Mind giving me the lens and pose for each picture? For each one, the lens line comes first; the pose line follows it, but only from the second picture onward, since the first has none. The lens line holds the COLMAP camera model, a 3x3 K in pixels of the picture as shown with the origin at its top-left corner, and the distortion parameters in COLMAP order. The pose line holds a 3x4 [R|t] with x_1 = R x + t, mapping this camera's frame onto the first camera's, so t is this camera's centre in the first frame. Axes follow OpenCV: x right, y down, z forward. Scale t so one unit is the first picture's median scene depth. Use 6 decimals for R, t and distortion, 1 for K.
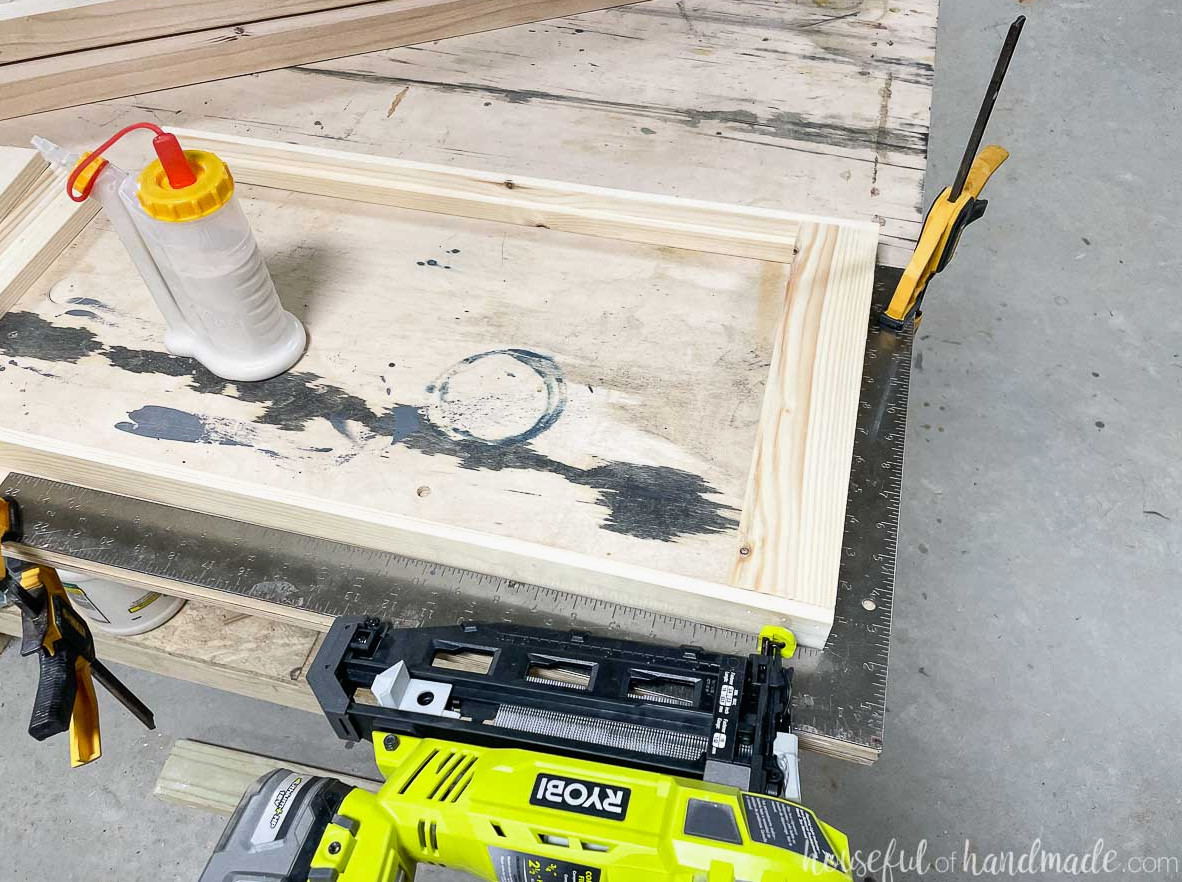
lens RADIAL K [[894.2, 0, 591.0], [0, 894.2, 441.0], [0, 0, 1]] dist [0.104858, -0.134481]
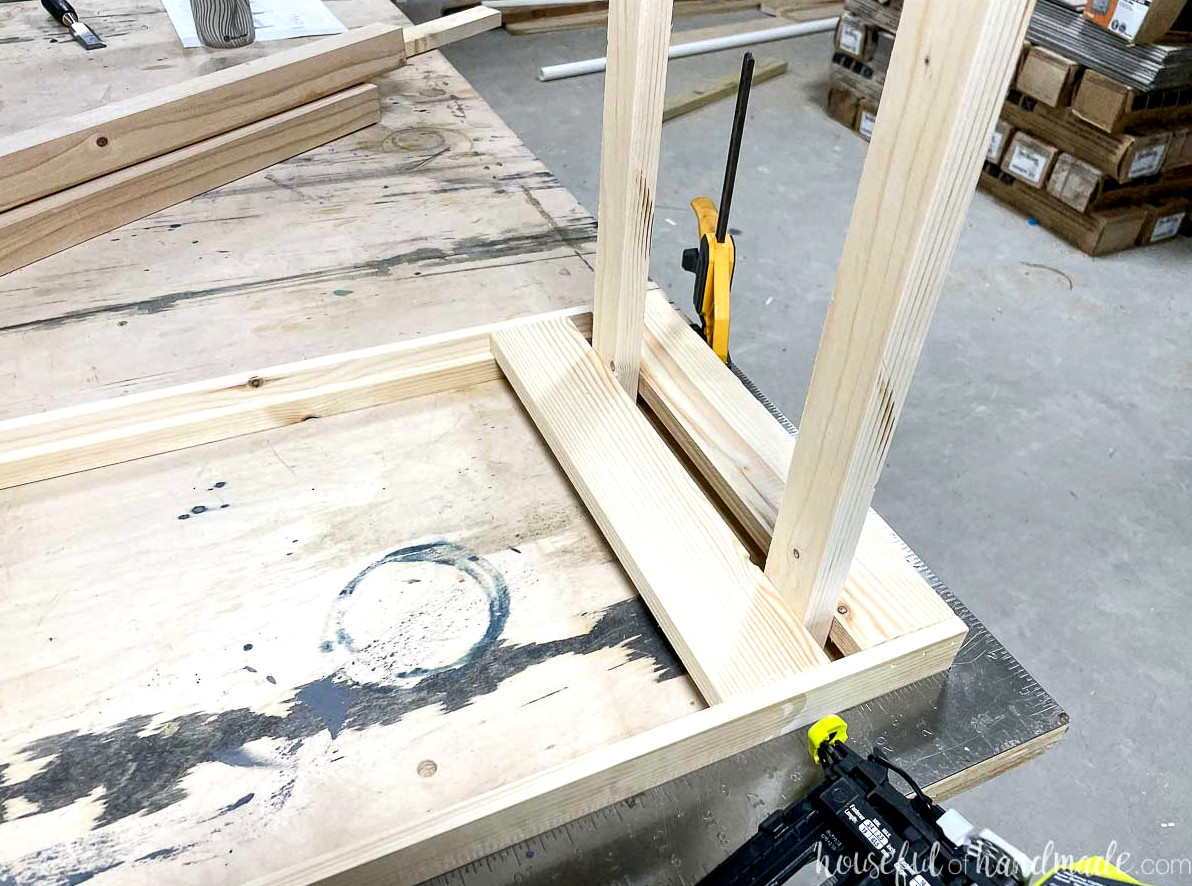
lens RADIAL K [[901.8, 0, 596.0], [0, 901.8, 443.0], [0, 0, 1]] dist [0.104858, -0.134481]
pose [[0.777183, -0.360154, 0.516019, -0.288927], [0.454902, 0.888147, -0.065254, -0.050454], [-0.434800, 0.285453, 0.854088, 0.206789]]
